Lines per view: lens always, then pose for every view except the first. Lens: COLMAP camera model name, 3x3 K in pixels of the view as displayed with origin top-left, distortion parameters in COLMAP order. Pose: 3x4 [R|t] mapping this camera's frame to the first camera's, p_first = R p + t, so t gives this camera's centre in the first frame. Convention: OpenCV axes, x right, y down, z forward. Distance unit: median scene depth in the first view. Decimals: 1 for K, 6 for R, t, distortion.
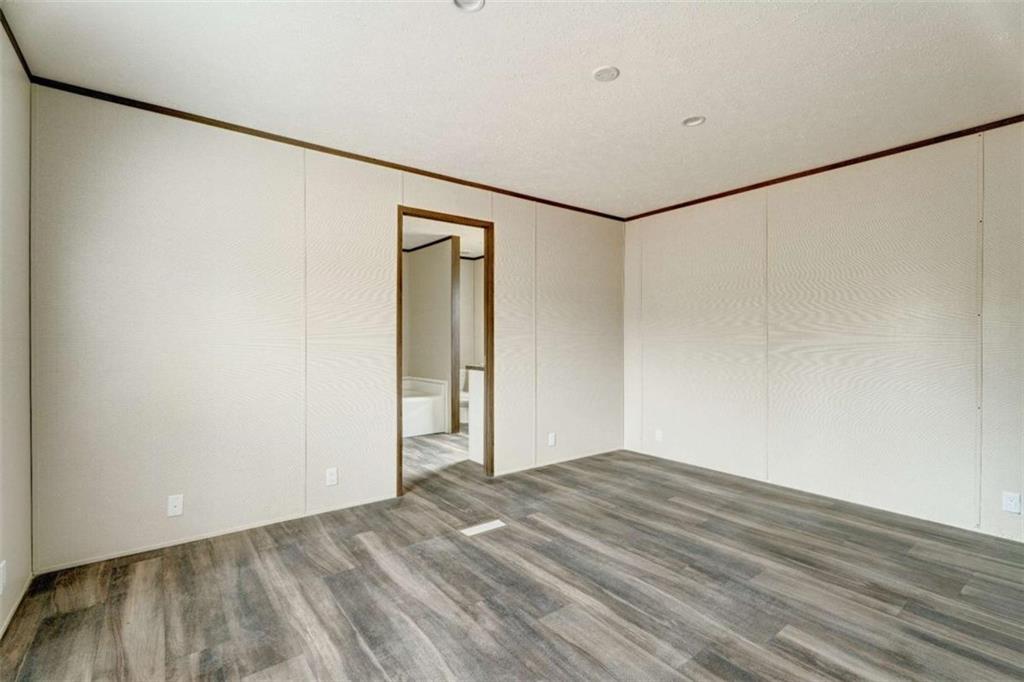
lens RADIAL K [[464.1, 0, 512.5], [0, 464.1, 341.1], [0, 0, 1]] dist [0.004349, 0.000389]
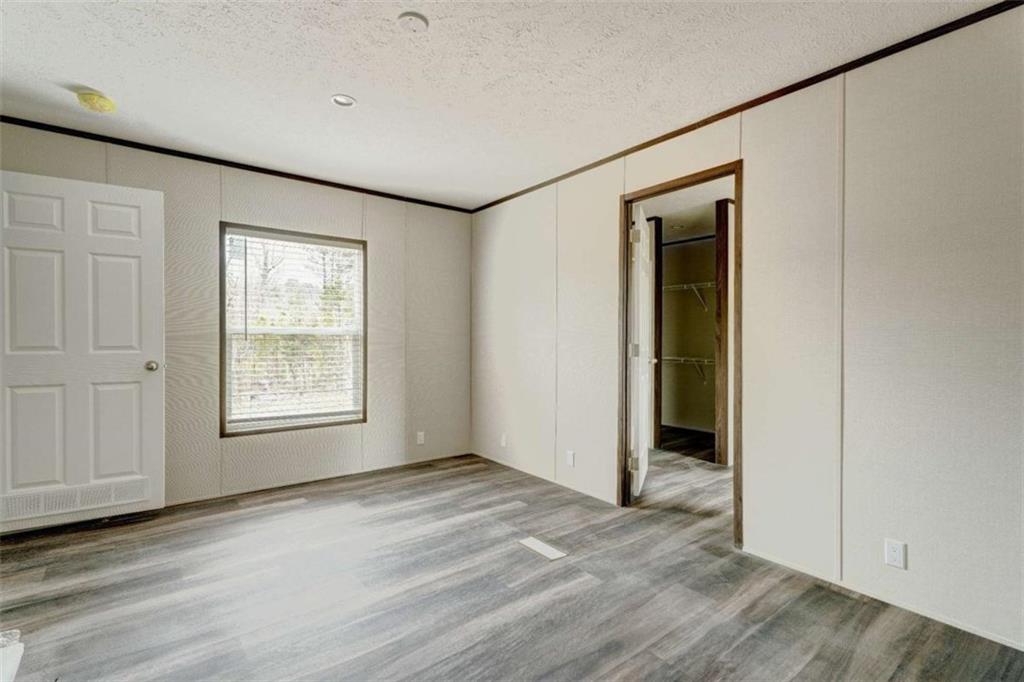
lens RADIAL K [[464.1, 0, 510.0], [0, 464.1, 339.8], [0, 0, 1]] dist [0.004349, 0.000389]
pose [[0.021671, 0.004457, -0.999755, 0.792956], [-0.005198, 0.999977, 0.004345, -0.004570], [0.999752, 0.005103, 0.021694, 0.871380]]
